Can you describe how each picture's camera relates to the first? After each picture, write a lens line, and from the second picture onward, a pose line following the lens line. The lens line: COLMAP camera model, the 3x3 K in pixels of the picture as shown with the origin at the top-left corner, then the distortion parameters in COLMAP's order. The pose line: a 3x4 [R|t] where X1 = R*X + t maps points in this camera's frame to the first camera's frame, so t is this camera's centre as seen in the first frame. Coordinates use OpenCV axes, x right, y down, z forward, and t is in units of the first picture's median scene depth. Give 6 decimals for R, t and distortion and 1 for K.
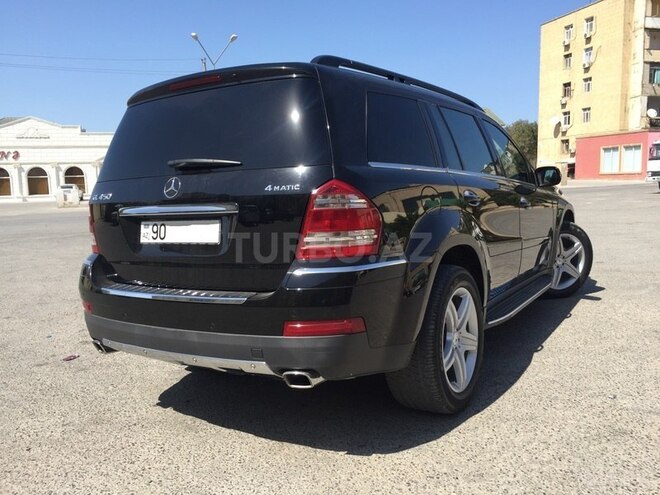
lens RADIAL K [[560.8, 0, 328.3], [0, 560.8, 246.2], [0, 0, 1]] dist [0.076509, -0.094786]
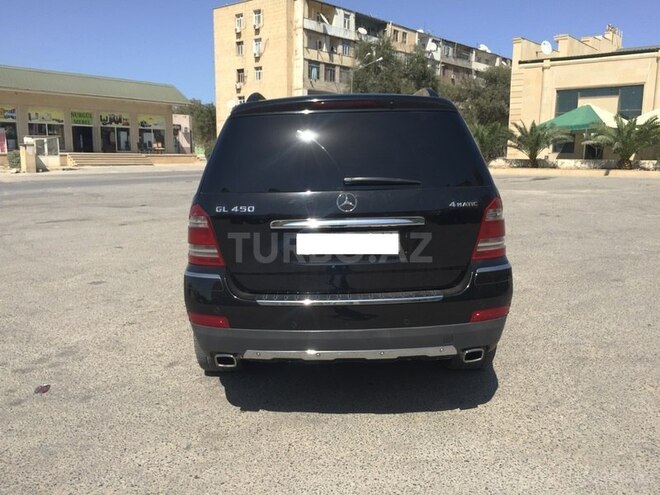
lens RADIAL K [[560.8, 0, 329.8], [0, 560.8, 248.0], [0, 0, 1]] dist [0.076509, -0.094786]
pose [[0.844092, -0.056984, 0.533162, -0.118781], [0.033904, 0.998019, 0.052992, -0.009935], [-0.535126, -0.026654, 0.844352, 0.012825]]
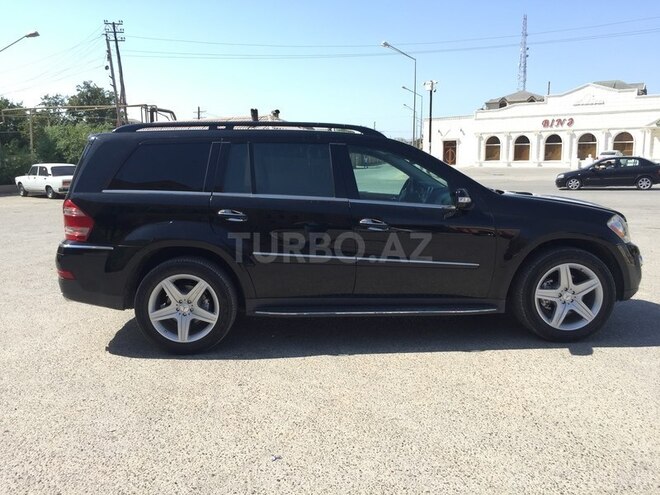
lens RADIAL K [[560.8, 0, 328.4], [0, 560.8, 250.5], [0, 0, 1]] dist [0.076509, -0.094786]
pose [[0.452094, 0.176617, -0.874310, 0.206309], [-0.113799, 0.983611, 0.139853, -0.020368], [0.884681, 0.036269, 0.464784, 0.112695]]
